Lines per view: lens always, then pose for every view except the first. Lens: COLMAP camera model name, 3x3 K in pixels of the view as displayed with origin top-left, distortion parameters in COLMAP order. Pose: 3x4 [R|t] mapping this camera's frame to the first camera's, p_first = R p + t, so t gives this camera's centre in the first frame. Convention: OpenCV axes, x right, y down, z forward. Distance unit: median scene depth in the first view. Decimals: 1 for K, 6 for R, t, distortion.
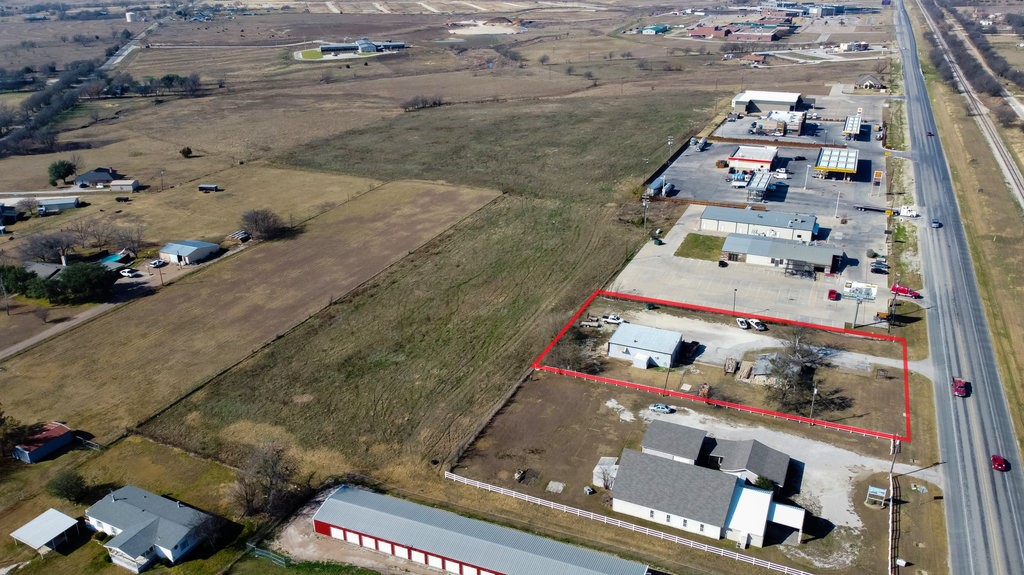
lens RADIAL K [[774.3, 0, 501.6], [0, 774.3, 288.6], [0, 0, 1]] dist [0.001763, -0.003032]
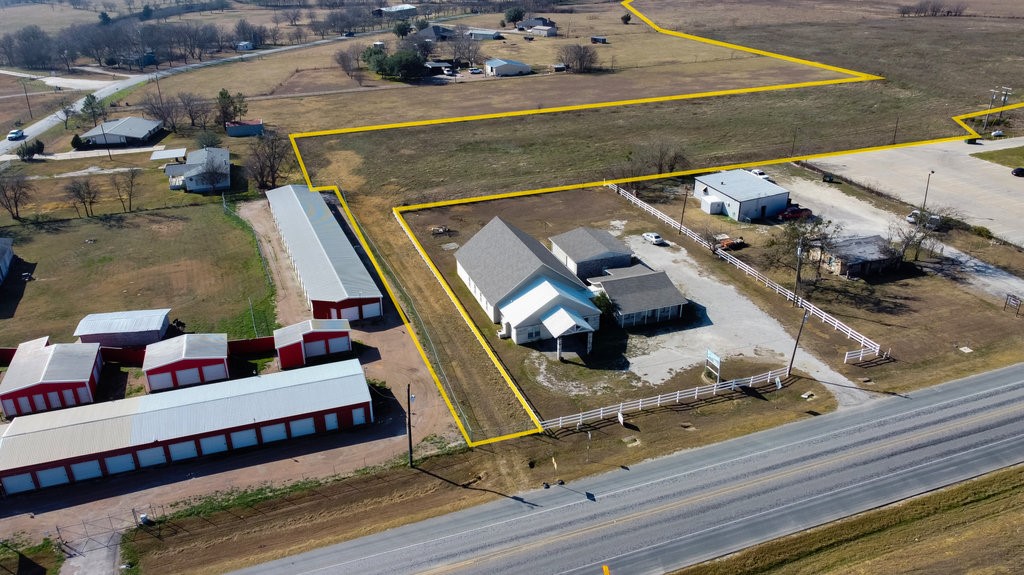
lens RADIAL K [[777.2, 0, 494.8], [0, 777.2, 287.3], [0, 0, 1]] dist [-0.010879, -0.012615]
pose [[0.692217, 0.311243, -0.651125, 0.311040], [-0.275777, 0.947830, 0.159890, 0.058598], [0.666921, 0.068887, 0.741937, 0.144569]]
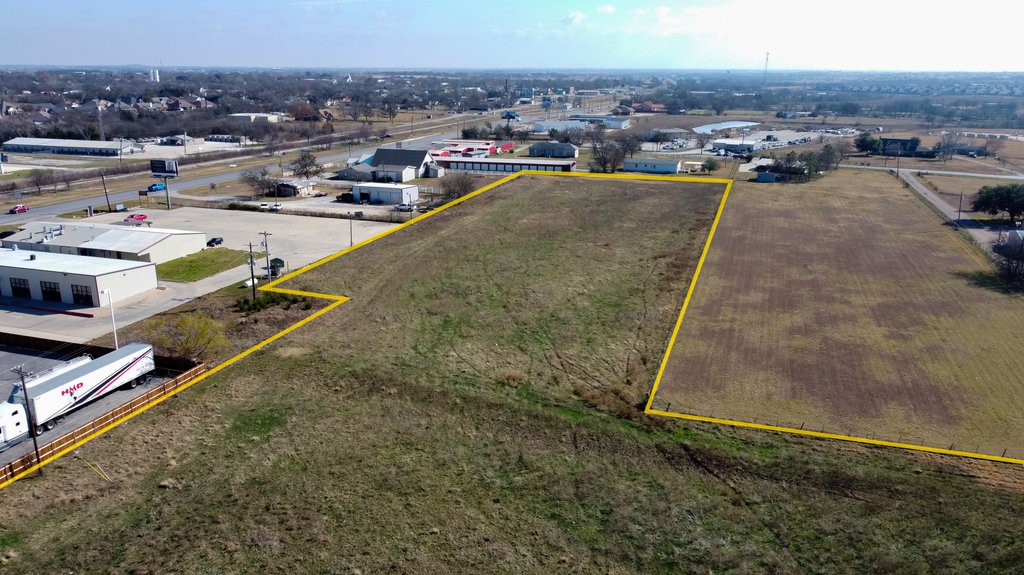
lens RADIAL K [[774.0, 0, 499.7], [0, 774.0, 286.8], [0, 0, 1]] dist [0.010024, 0.000012]
pose [[-0.994462, 0.041194, -0.096682, 0.075152], [-0.029026, 0.776527, 0.629415, -0.308037], [0.101005, 0.628736, -0.771031, 1.118178]]
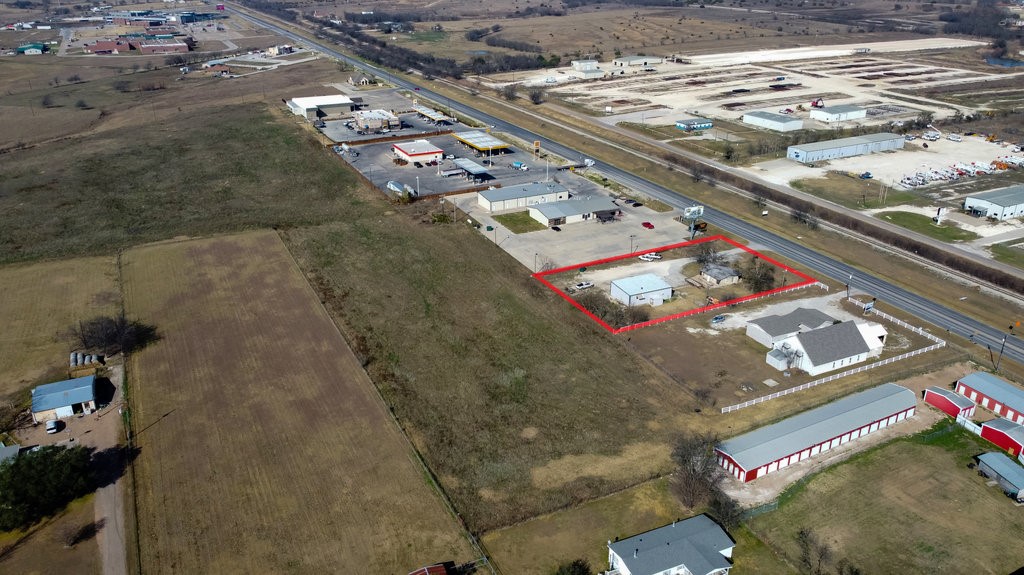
lens RADIAL K [[774.0, 0, 499.7], [0, 774.0, 286.8], [0, 0, 1]] dist [0.010024, 0.000012]
pose [[0.639549, -0.292457, 0.710947, -0.481141], [0.297617, 0.946886, 0.121785, -0.086474], [-0.708803, 0.133703, 0.692620, 0.161026]]
